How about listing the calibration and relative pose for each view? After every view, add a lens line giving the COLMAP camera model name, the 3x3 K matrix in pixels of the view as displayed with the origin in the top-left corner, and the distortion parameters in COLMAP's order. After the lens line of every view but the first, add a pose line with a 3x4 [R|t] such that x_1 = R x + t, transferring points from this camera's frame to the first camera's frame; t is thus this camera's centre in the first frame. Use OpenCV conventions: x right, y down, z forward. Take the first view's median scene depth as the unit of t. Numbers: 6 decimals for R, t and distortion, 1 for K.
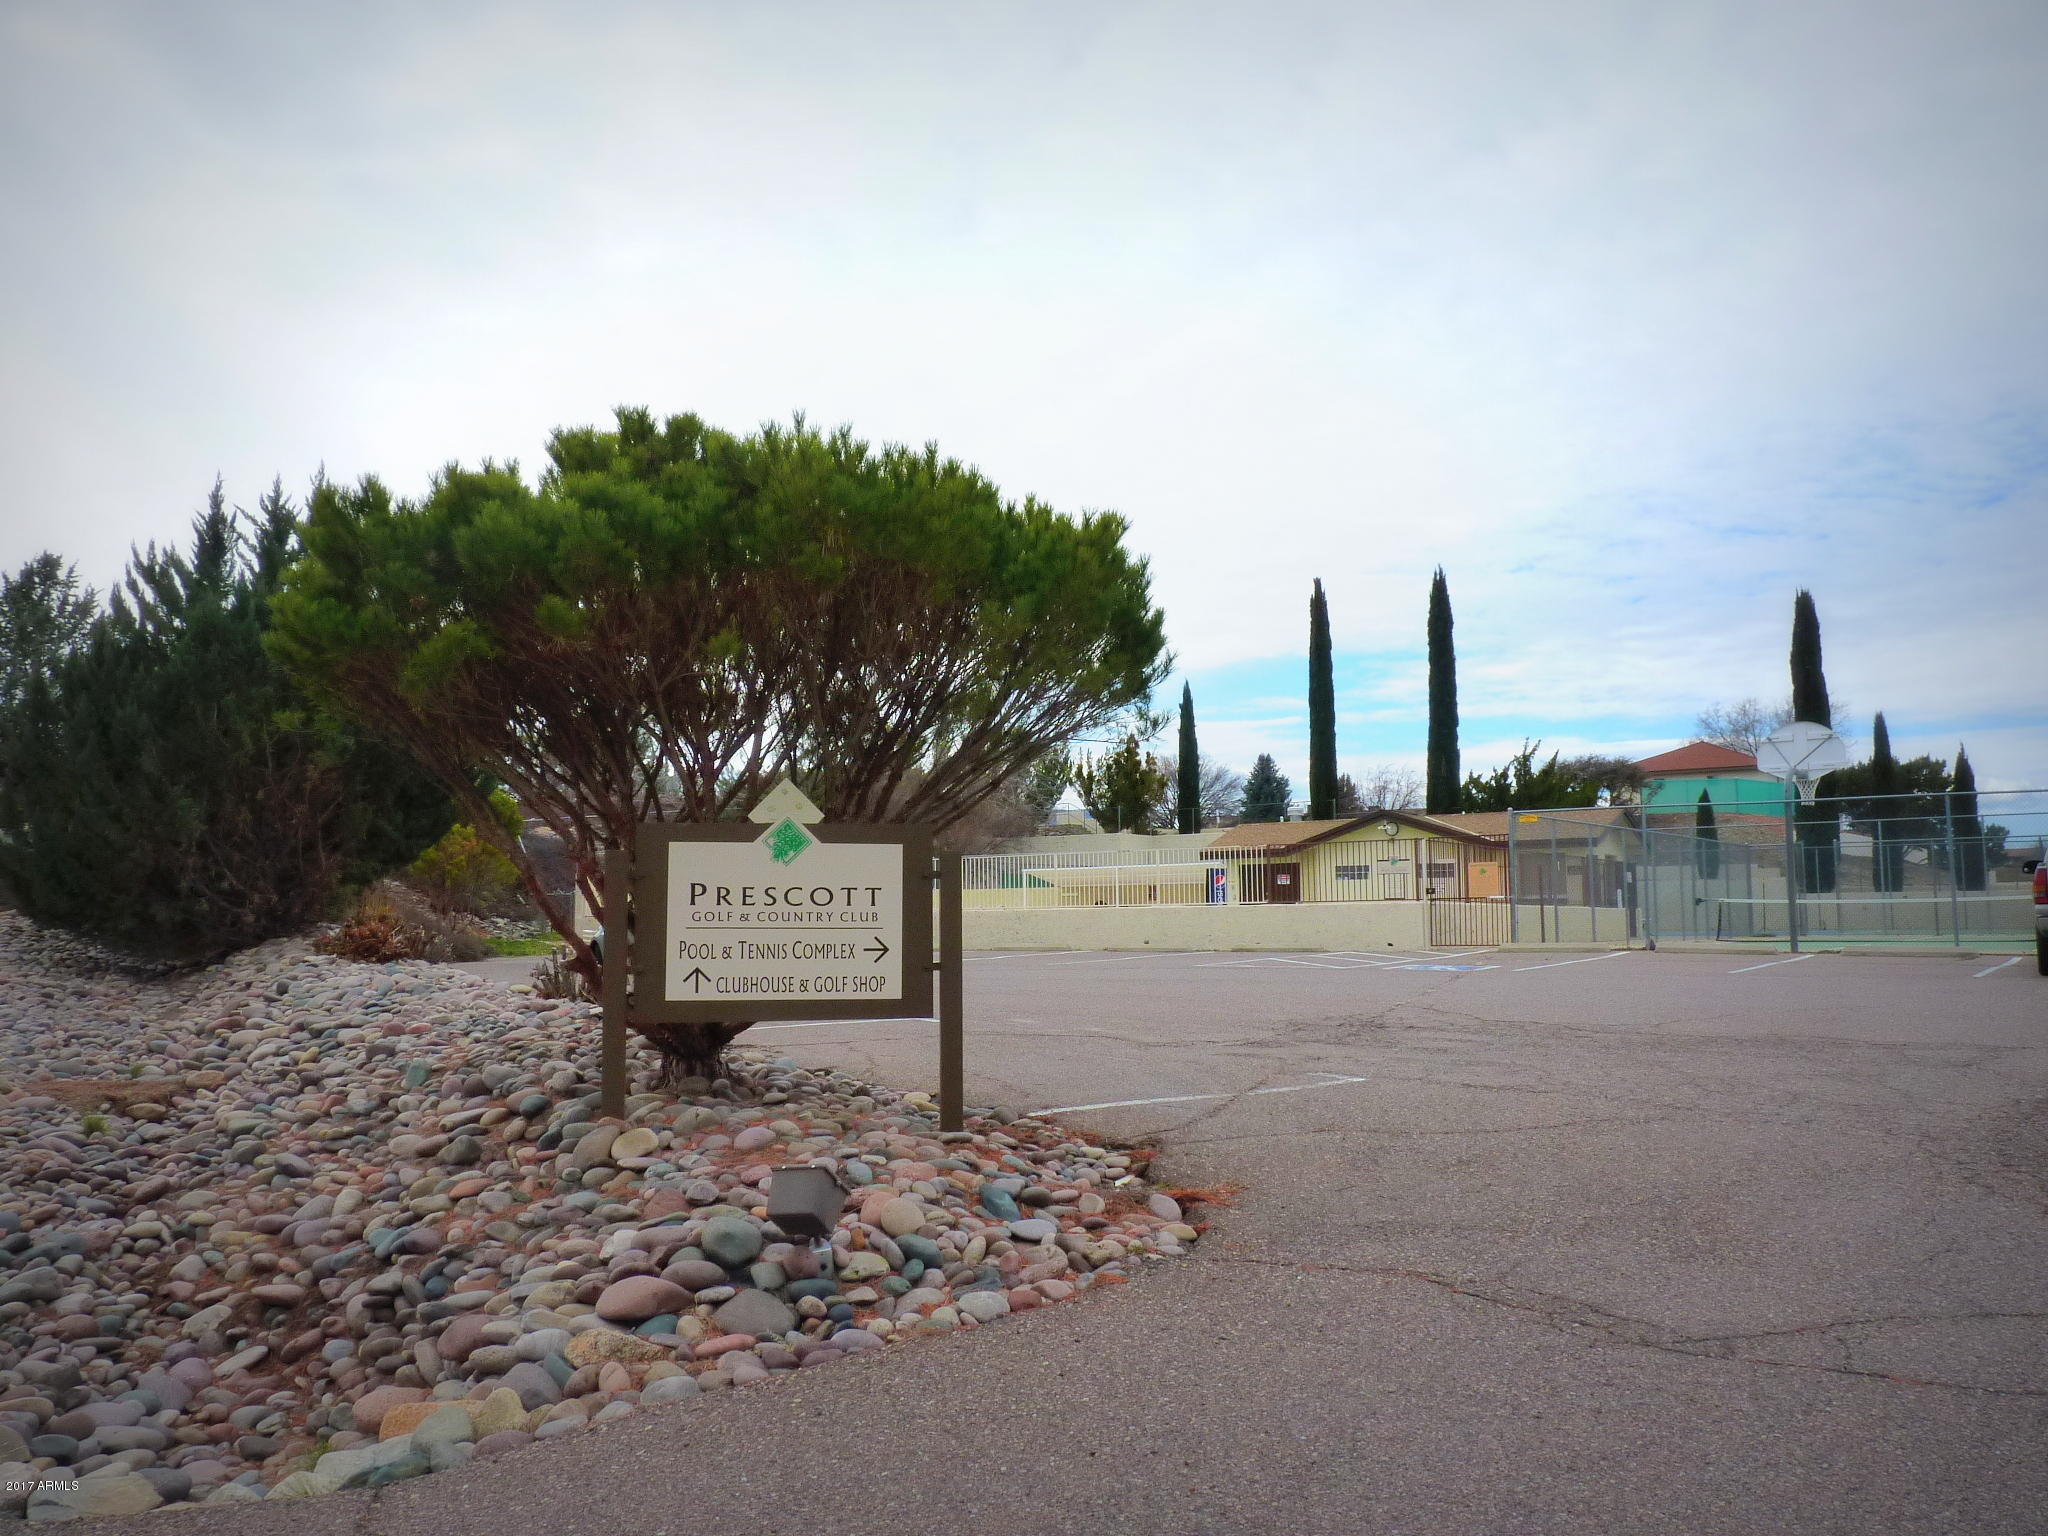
lens RADIAL K [[1640.0, 0, 1024.6], [0, 1640.0, 766.0], [0, 0, 1]] dist [0.004496, -0.005051]
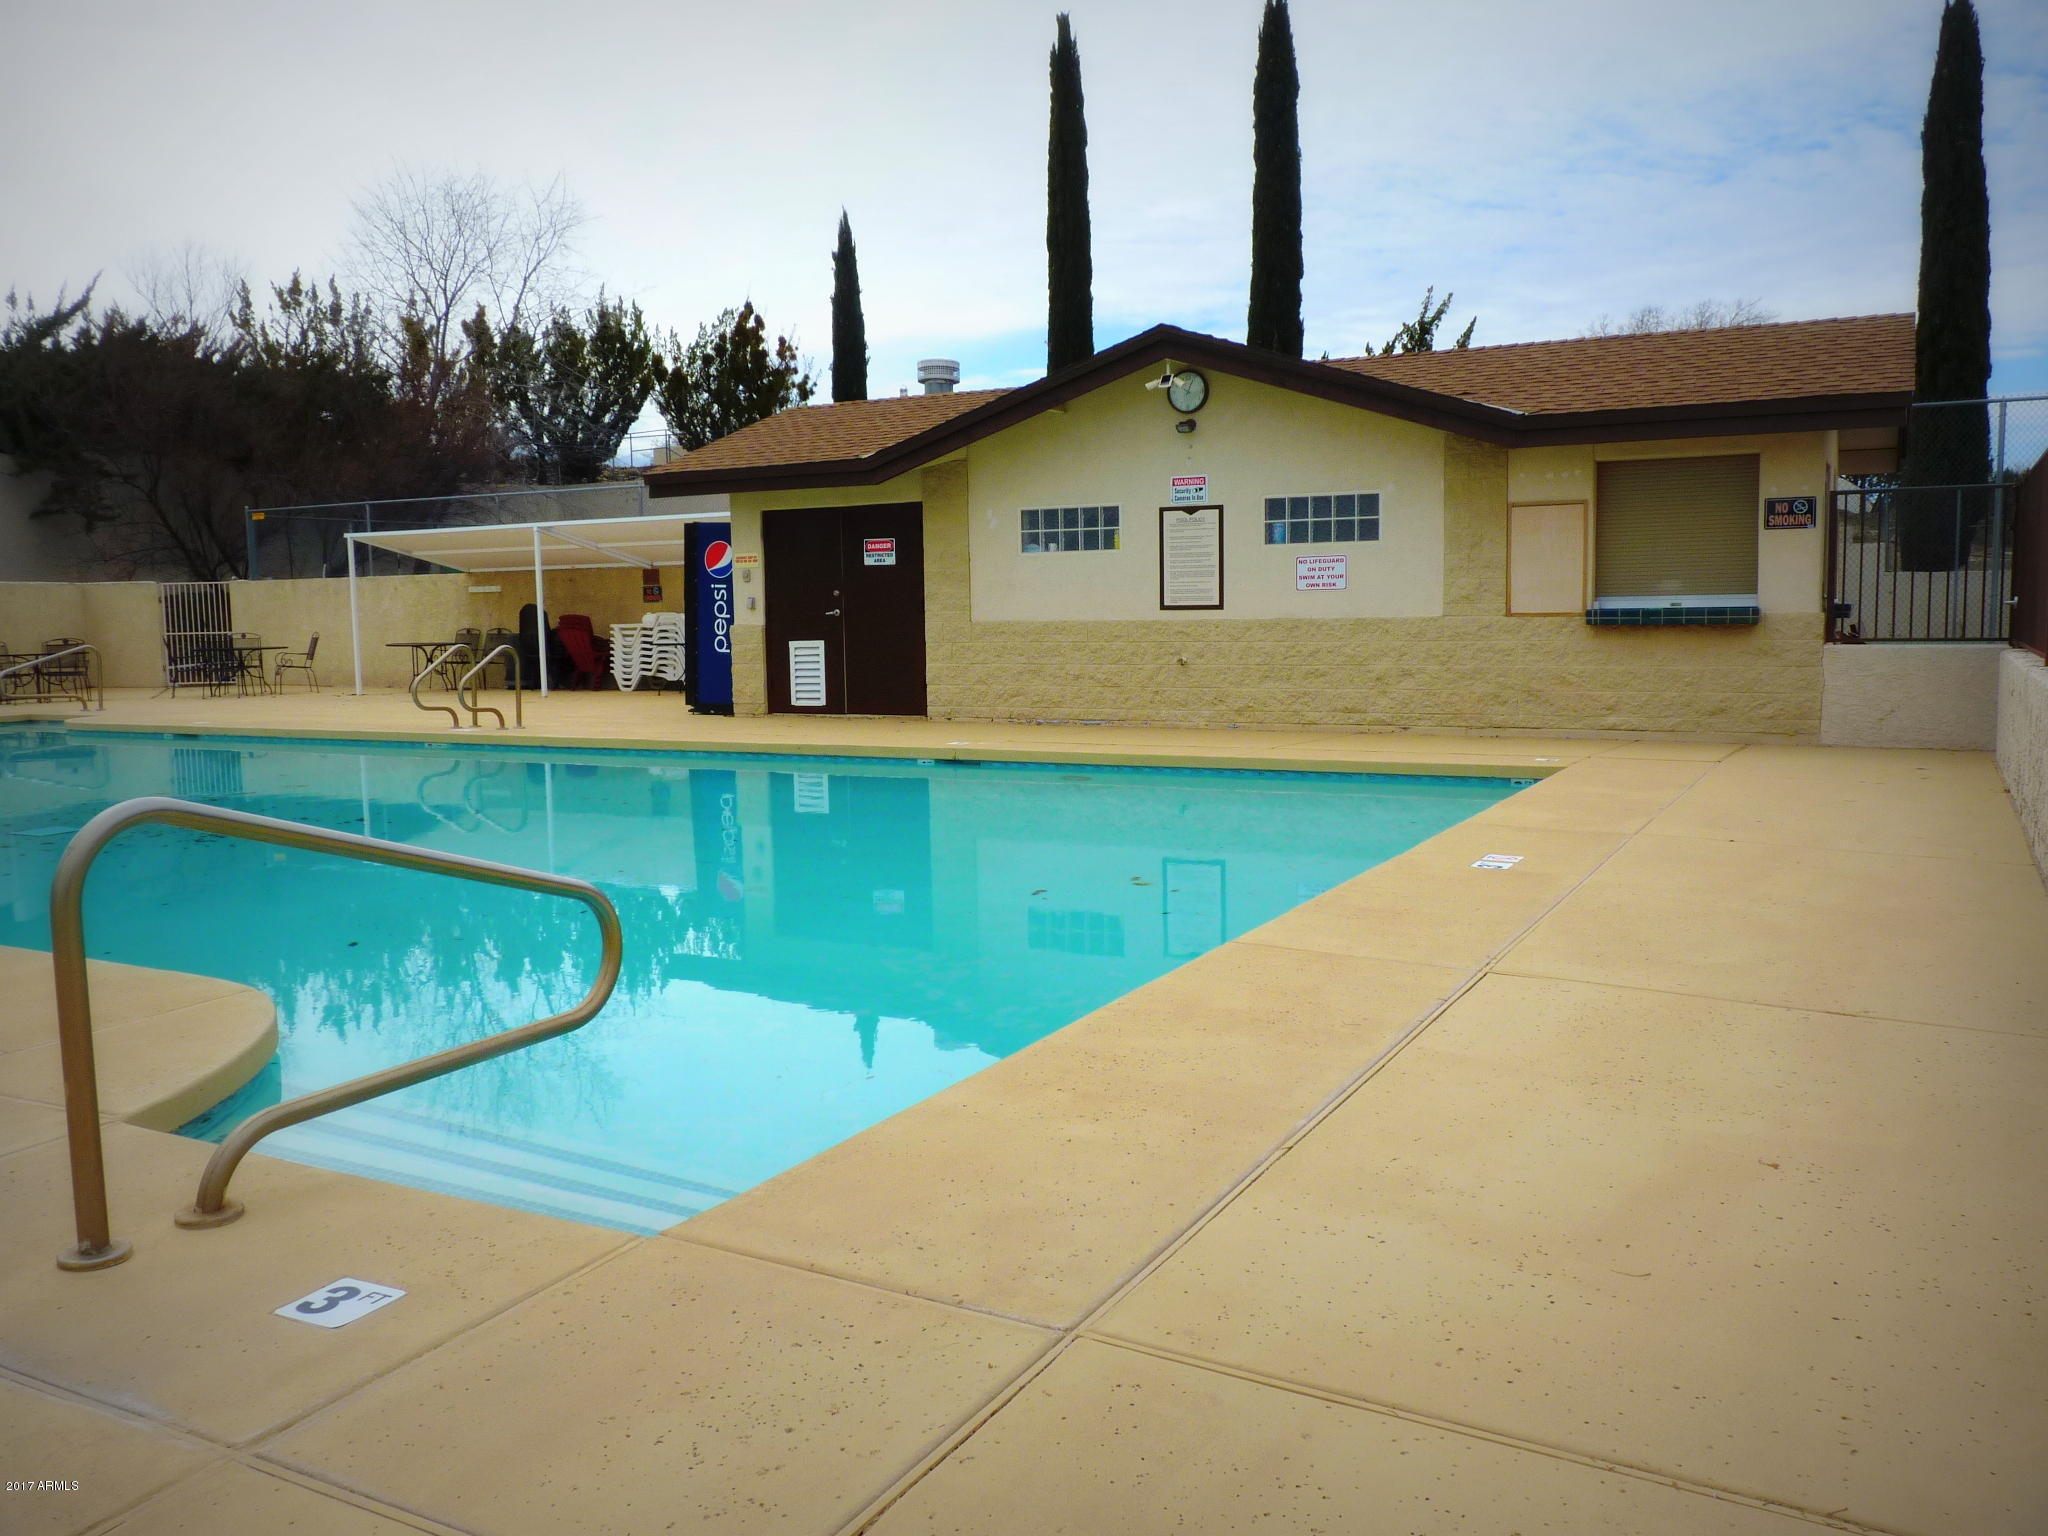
lens RADIAL K [[1640.0, 0, 1022.3], [0, 1640.0, 765.3], [0, 0, 1]] dist [0.004496, -0.005051]
pose [[0.992189, -0.023957, 0.122424, 0.094441], [-0.000587, 0.980478, 0.196627, 0.029594], [-0.124745, -0.195163, 0.972805, 0.425315]]
